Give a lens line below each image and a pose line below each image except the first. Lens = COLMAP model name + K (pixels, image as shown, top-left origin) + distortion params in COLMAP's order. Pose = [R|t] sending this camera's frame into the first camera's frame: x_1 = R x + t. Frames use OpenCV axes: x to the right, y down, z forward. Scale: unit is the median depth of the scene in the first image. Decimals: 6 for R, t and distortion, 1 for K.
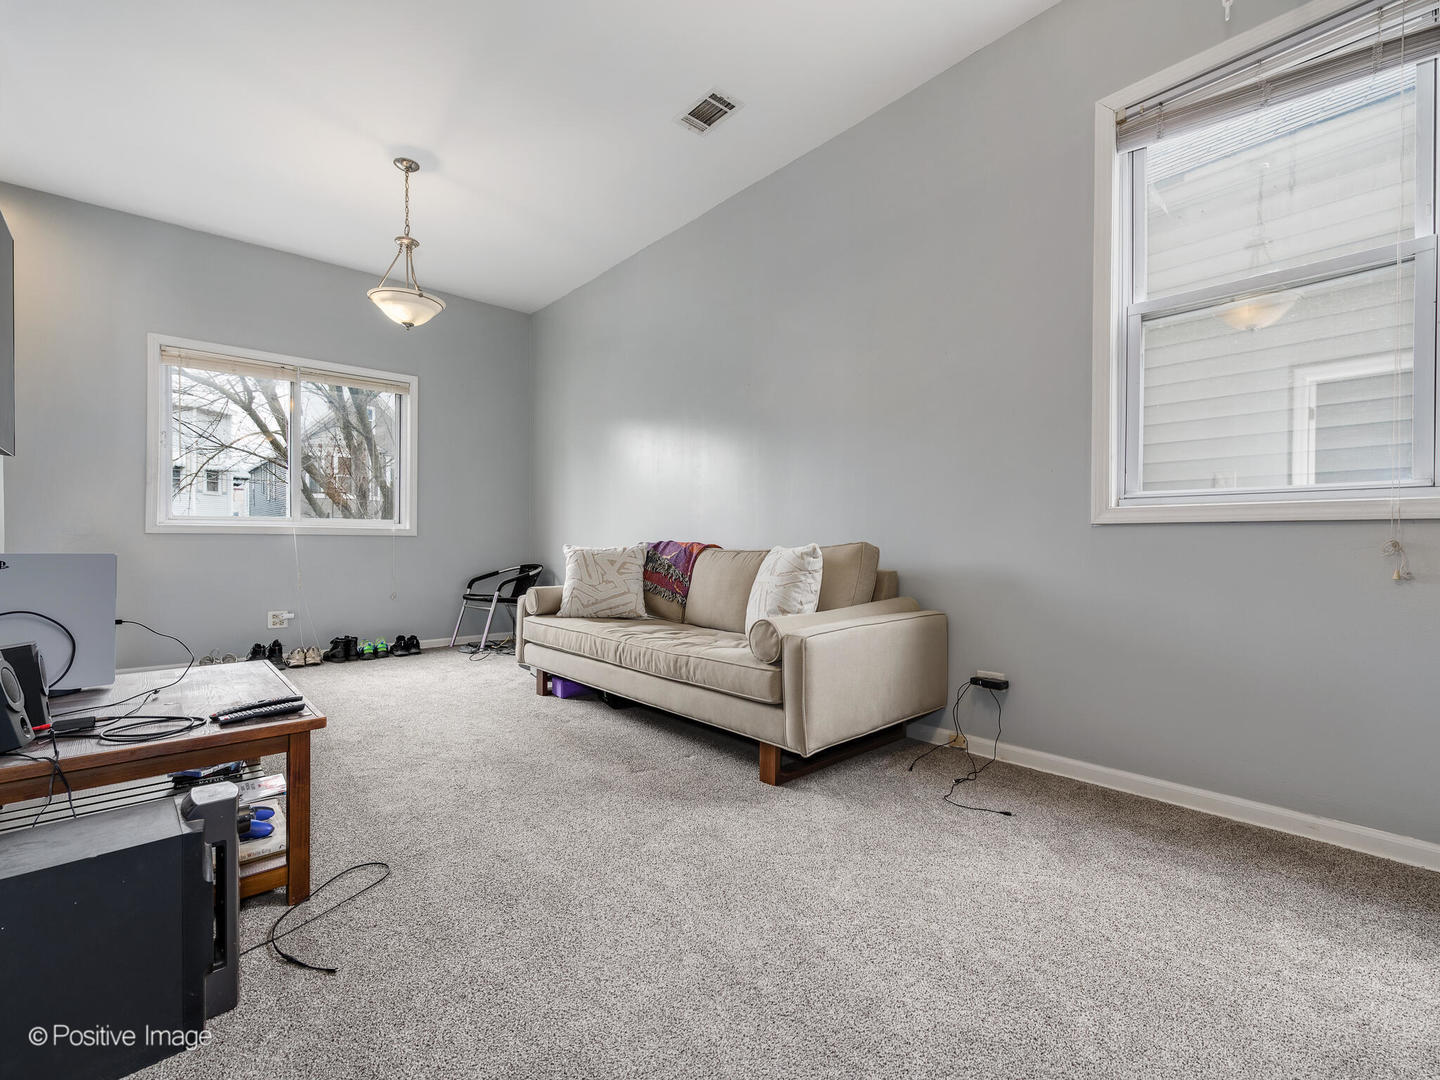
lens RADIAL K [[627.1, 0, 720.0], [0, 627.1, 540.0], [0, 0, 1]] dist [0.001708, 0.000188]
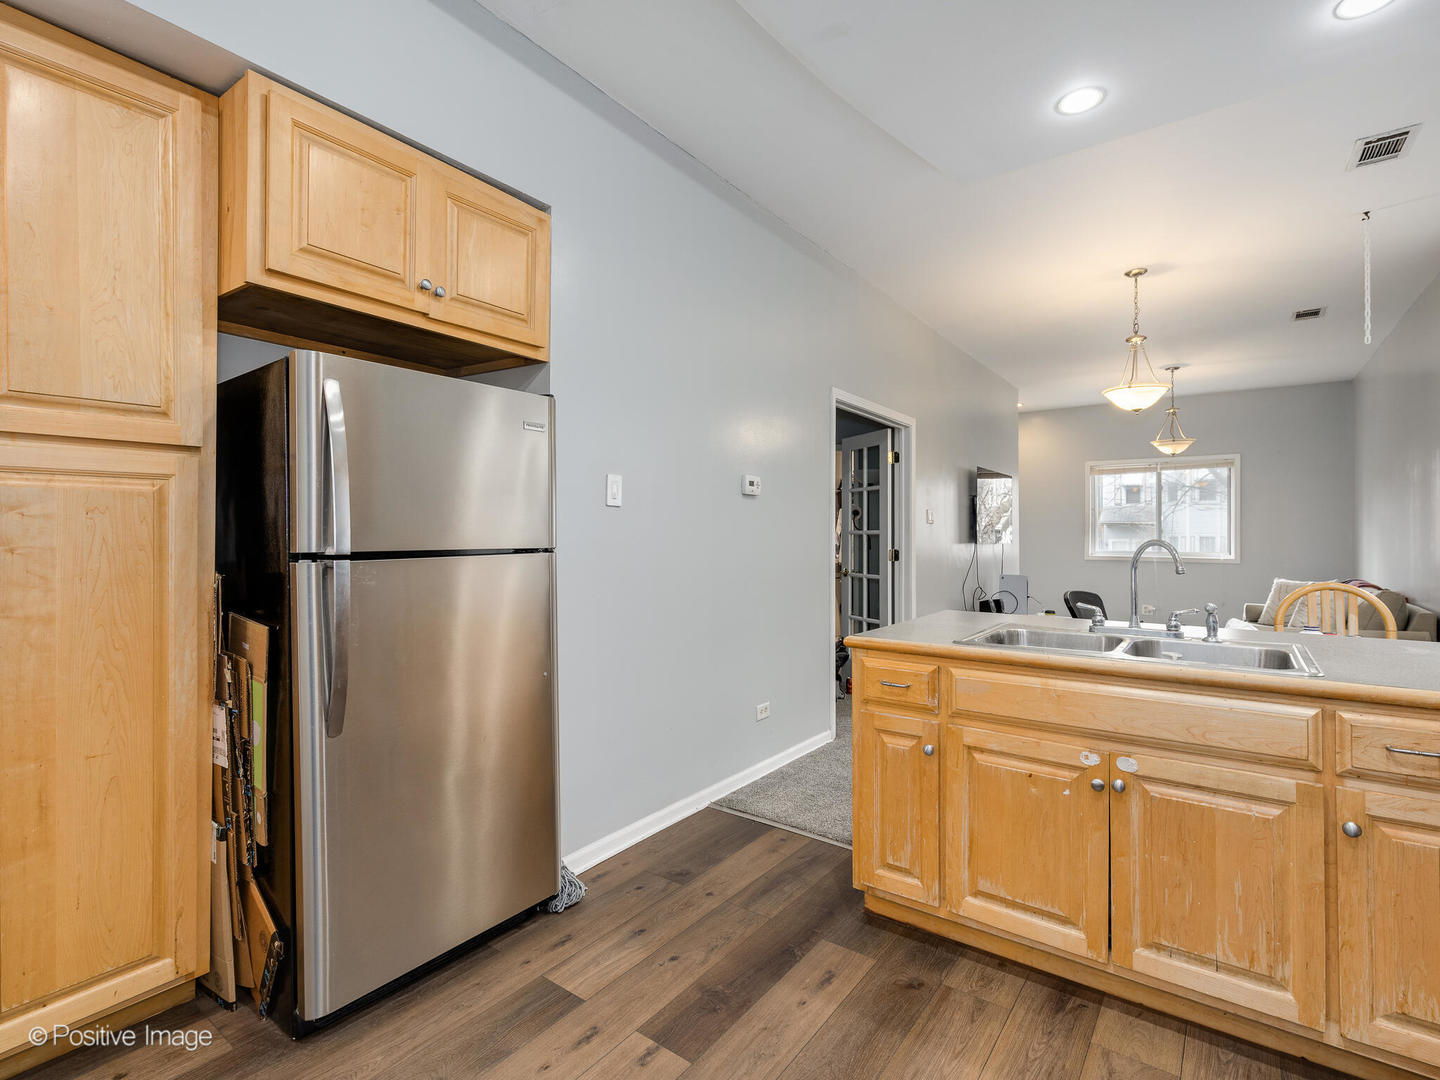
lens RADIAL K [[627.1, 0, 720.0], [0, 627.1, 540.0], [0, 0, 1]] dist [0.001708, 0.000188]
pose [[0.163403, -0.010994, -0.986498, 0.870979], [-0.000920, 0.999936, -0.011296, -0.055556], [0.986559, 0.002753, 0.163383, -0.476985]]
